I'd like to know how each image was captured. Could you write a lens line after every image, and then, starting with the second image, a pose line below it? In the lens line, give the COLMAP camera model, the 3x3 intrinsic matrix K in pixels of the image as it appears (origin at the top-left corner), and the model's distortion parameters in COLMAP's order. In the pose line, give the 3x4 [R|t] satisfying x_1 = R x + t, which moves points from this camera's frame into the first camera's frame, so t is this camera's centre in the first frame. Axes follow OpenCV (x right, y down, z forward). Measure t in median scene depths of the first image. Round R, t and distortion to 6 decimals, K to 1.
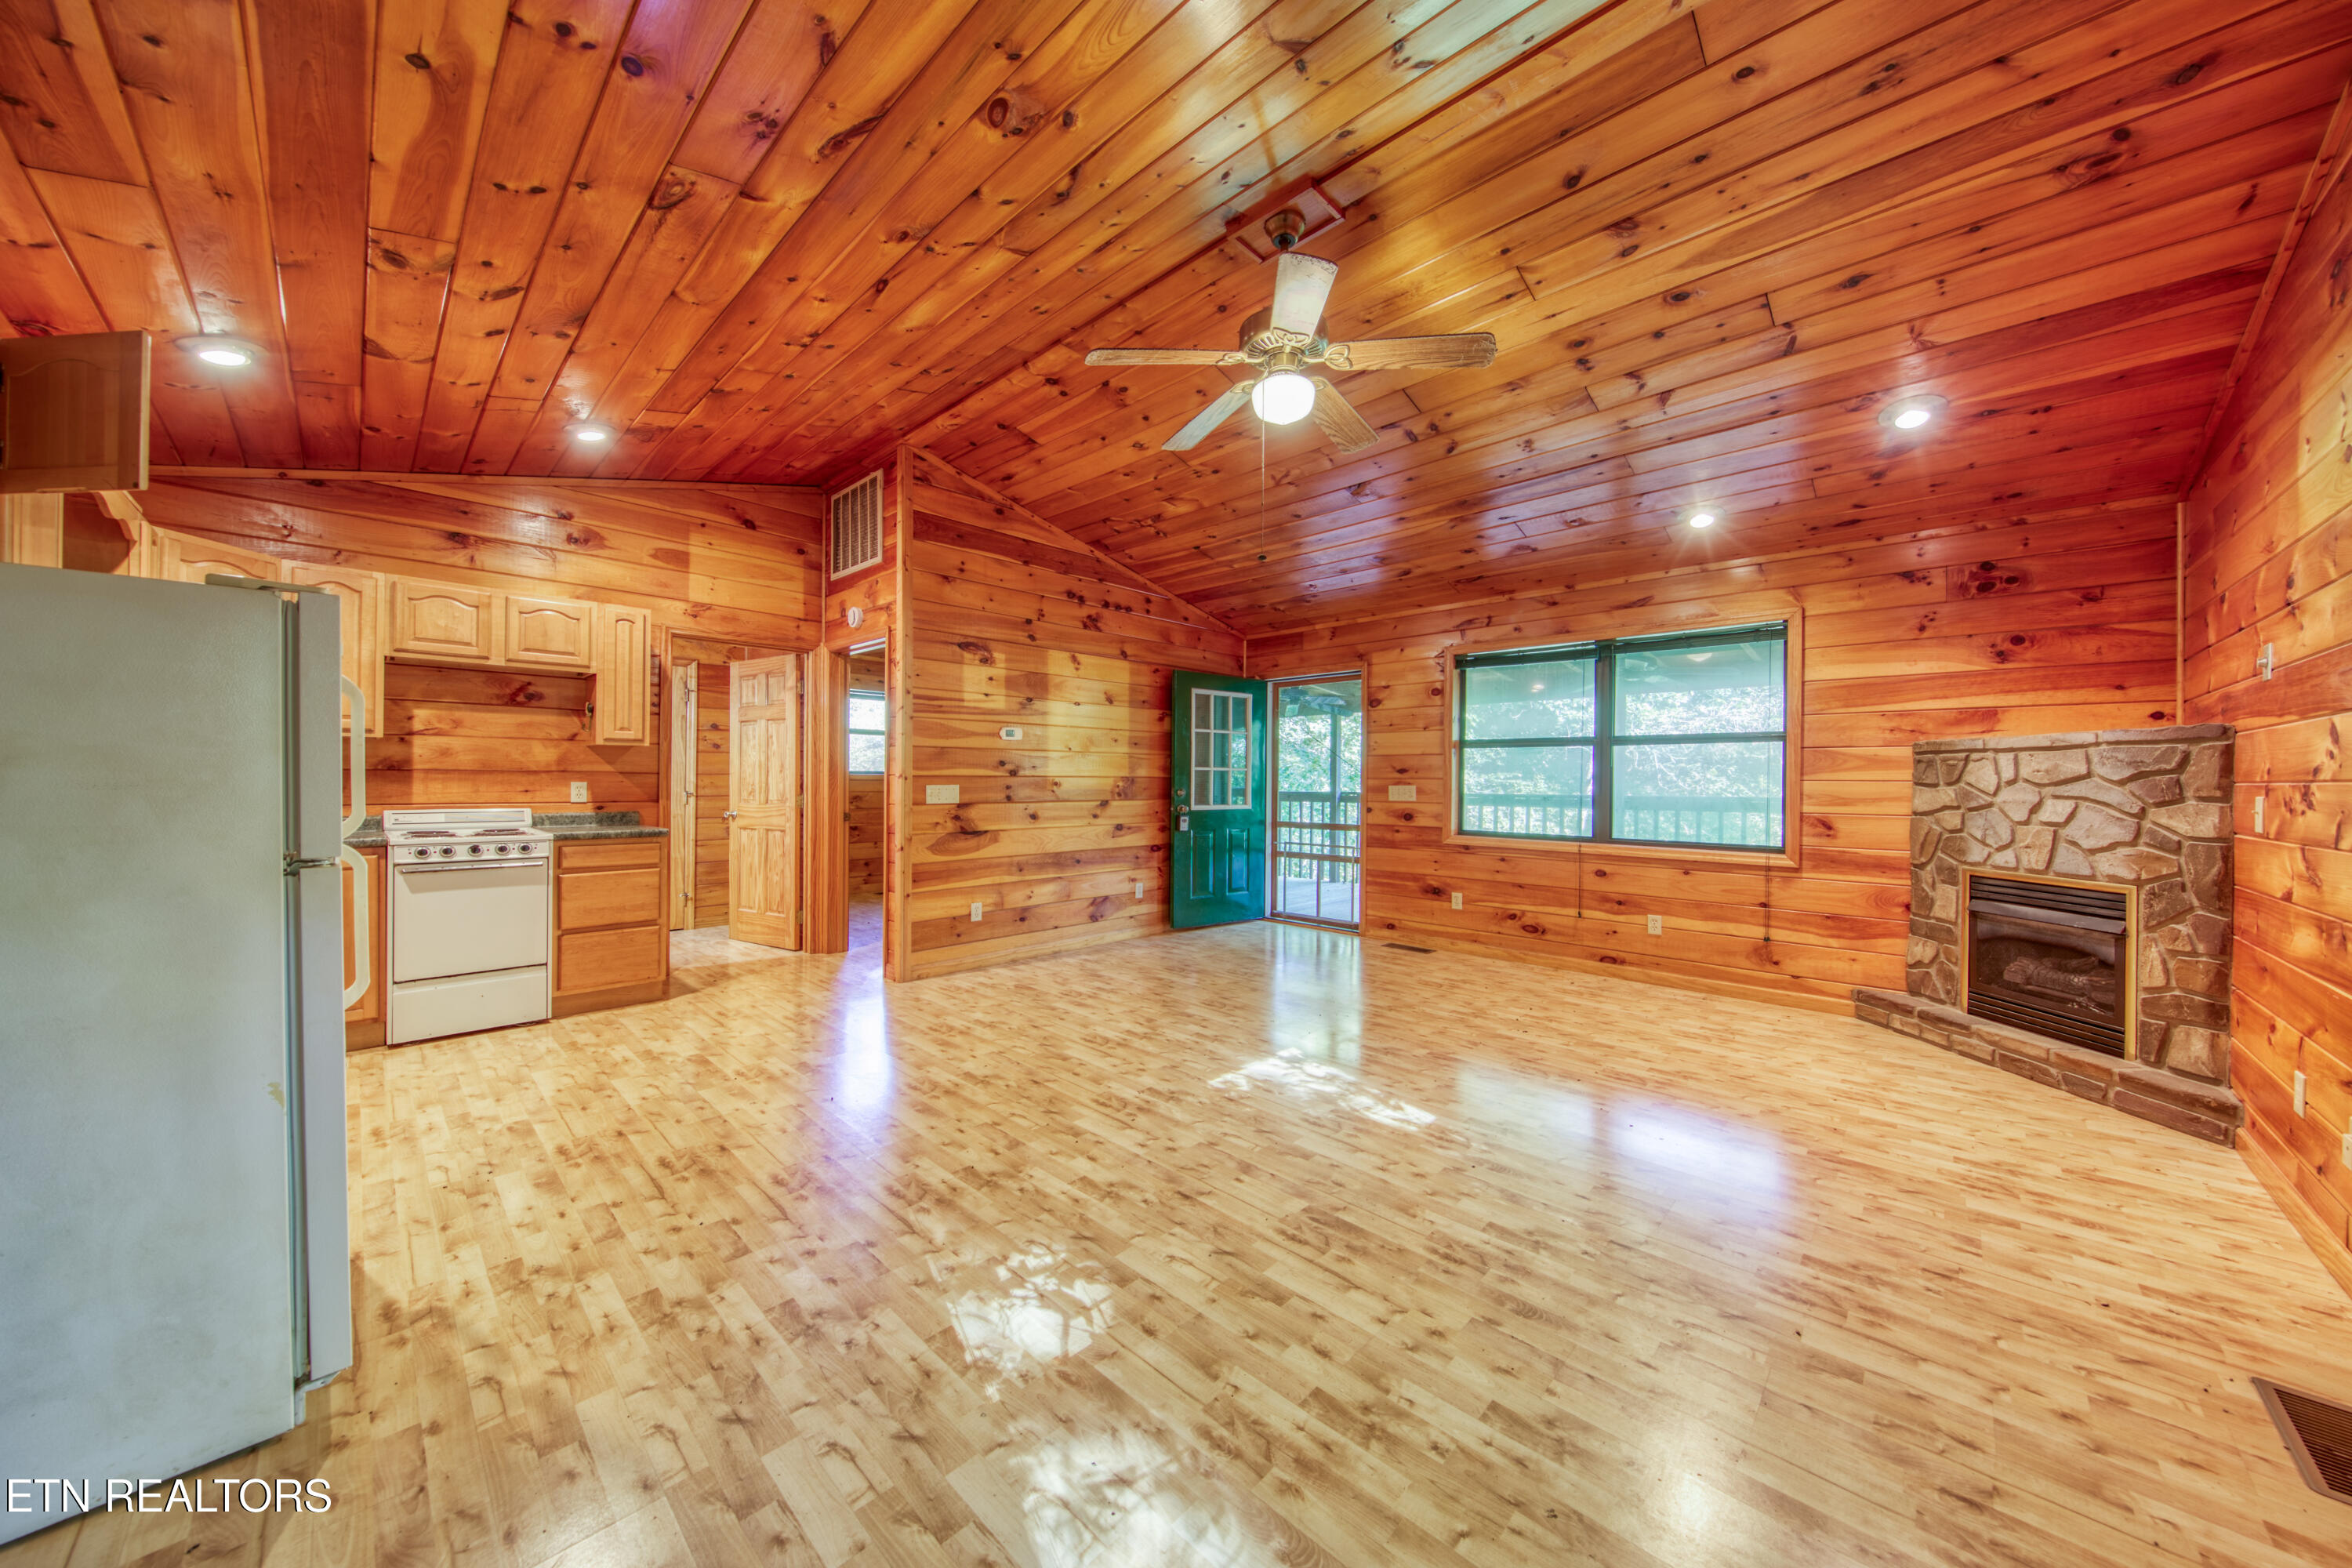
lens RADIAL K [[795.9, 0, 1174.8], [0, 795.9, 785.1], [0, 0, 1]] dist [-0.001181, -0.002725]
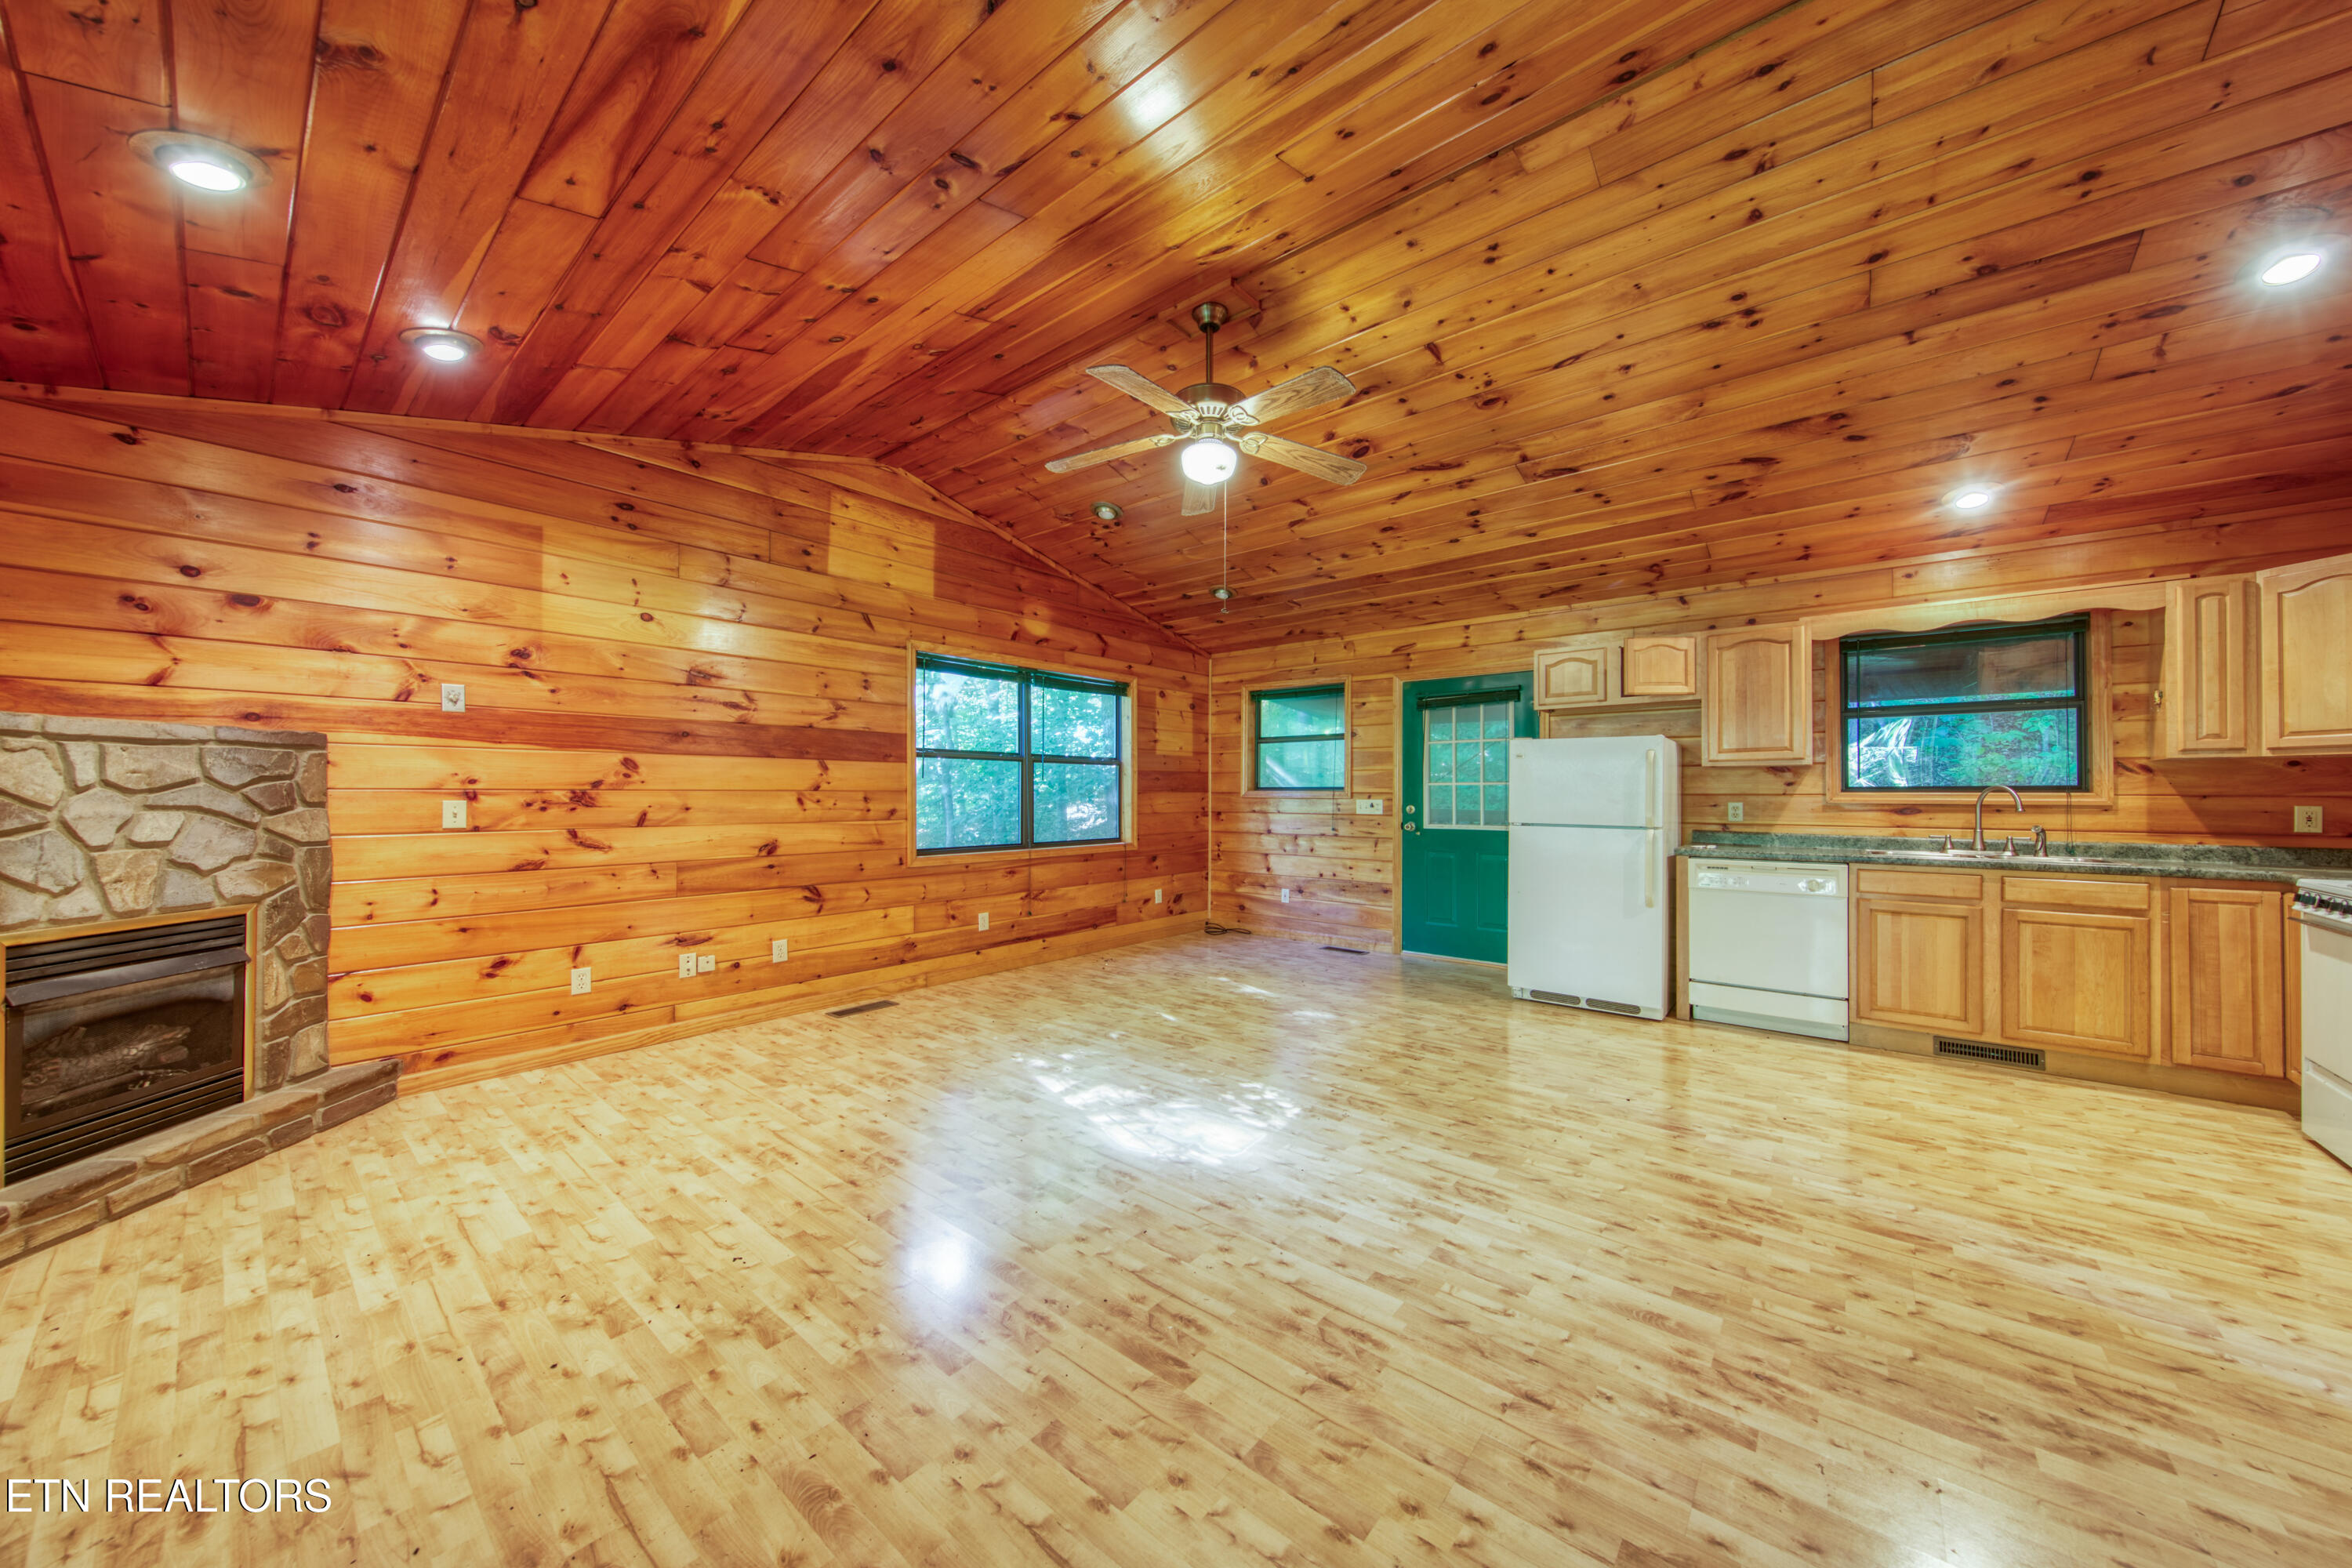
lens RADIAL K [[795.9, 0, 1174.8], [0, 795.9, 785.1], [0, 0, 1]] dist [-0.001181, -0.002725]
pose [[-0.997362, -0.012145, -0.071564, 0.367306], [-0.011822, 0.999918, -0.004946, -0.016440], [0.071618, -0.004087, -0.997424, 2.986439]]
